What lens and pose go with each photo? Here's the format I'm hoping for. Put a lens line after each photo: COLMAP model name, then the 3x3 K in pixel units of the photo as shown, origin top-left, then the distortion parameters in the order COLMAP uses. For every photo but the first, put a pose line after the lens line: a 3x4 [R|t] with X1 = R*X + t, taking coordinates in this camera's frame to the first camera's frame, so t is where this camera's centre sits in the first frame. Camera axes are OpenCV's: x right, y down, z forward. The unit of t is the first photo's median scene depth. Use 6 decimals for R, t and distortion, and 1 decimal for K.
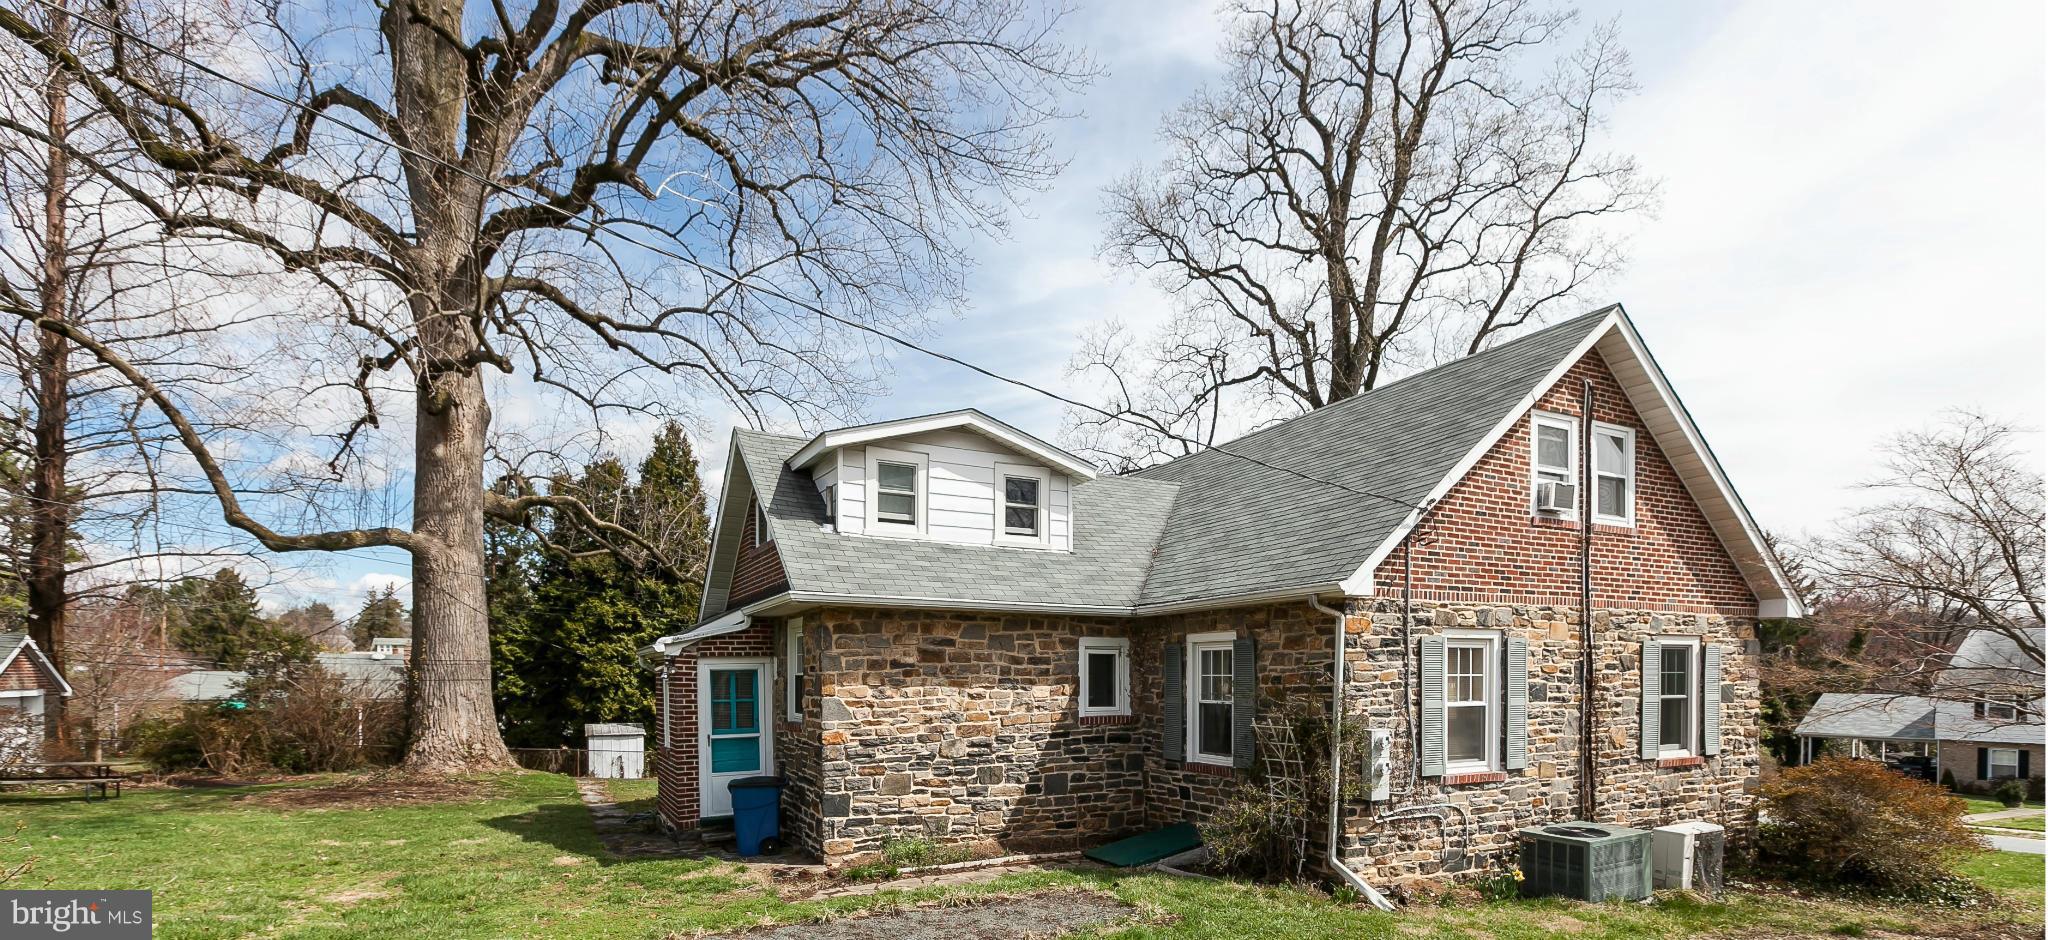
lens RADIAL K [[1010.2, 0, 1024.1], [0, 1010.2, 672.5], [0, 0, 1]] dist [-0.002487, 0.000421]
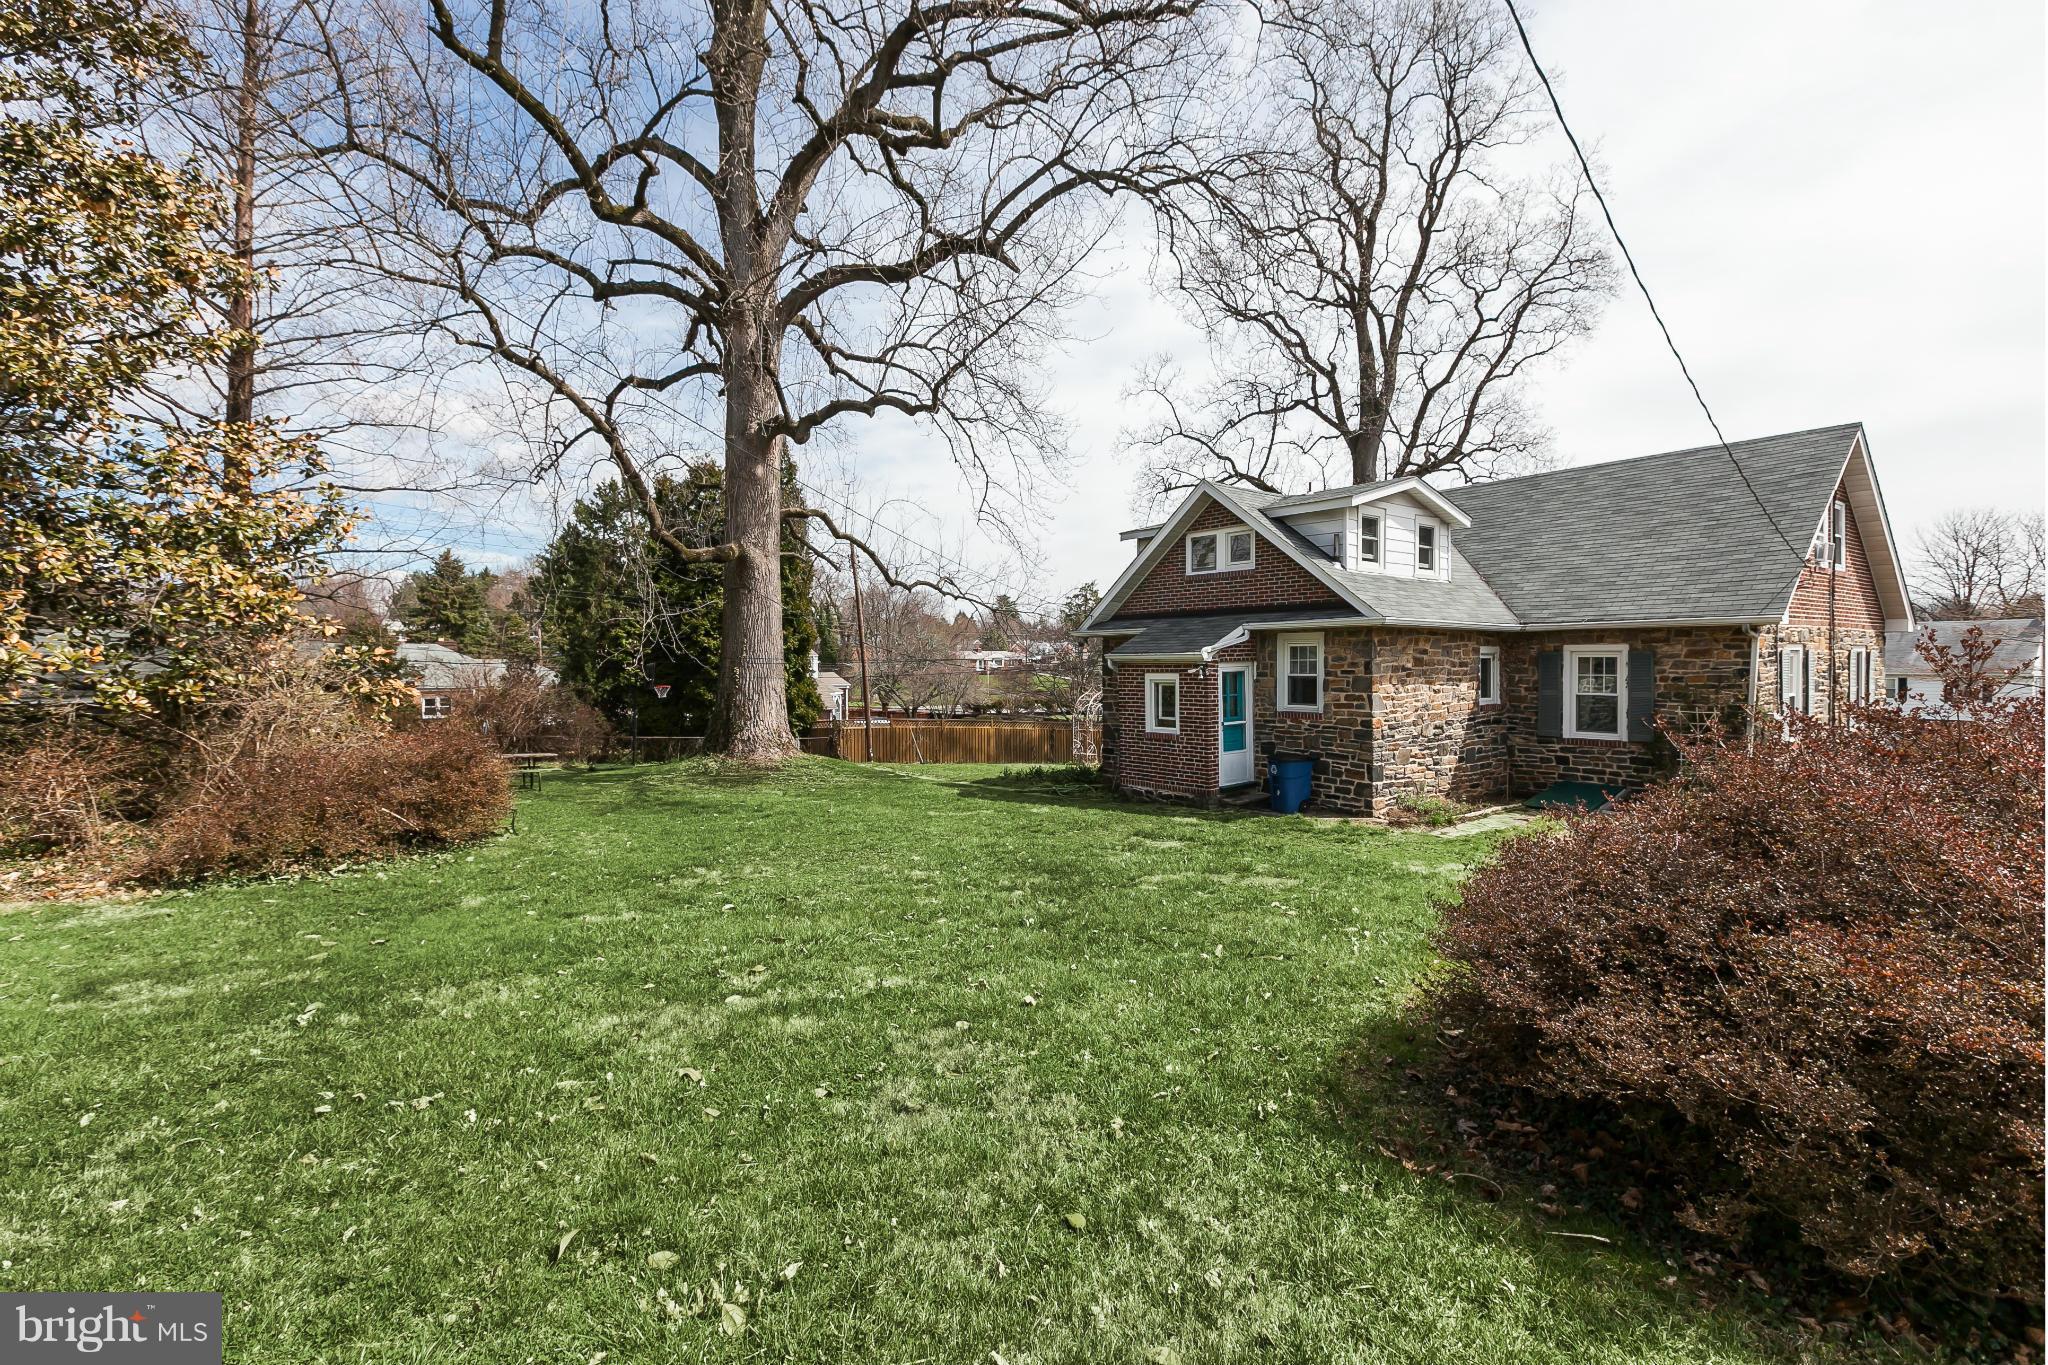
lens RADIAL K [[986.3, 0, 1004.9], [0, 986.3, 653.0], [0, 0, 1]] dist [0.001169, -0.000067]
pose [[0.987169, -0.001166, 0.159673, -0.783970], [0.001547, 0.999996, -0.002260, -0.024252], [-0.159669, 0.002478, 0.987167, -0.199224]]
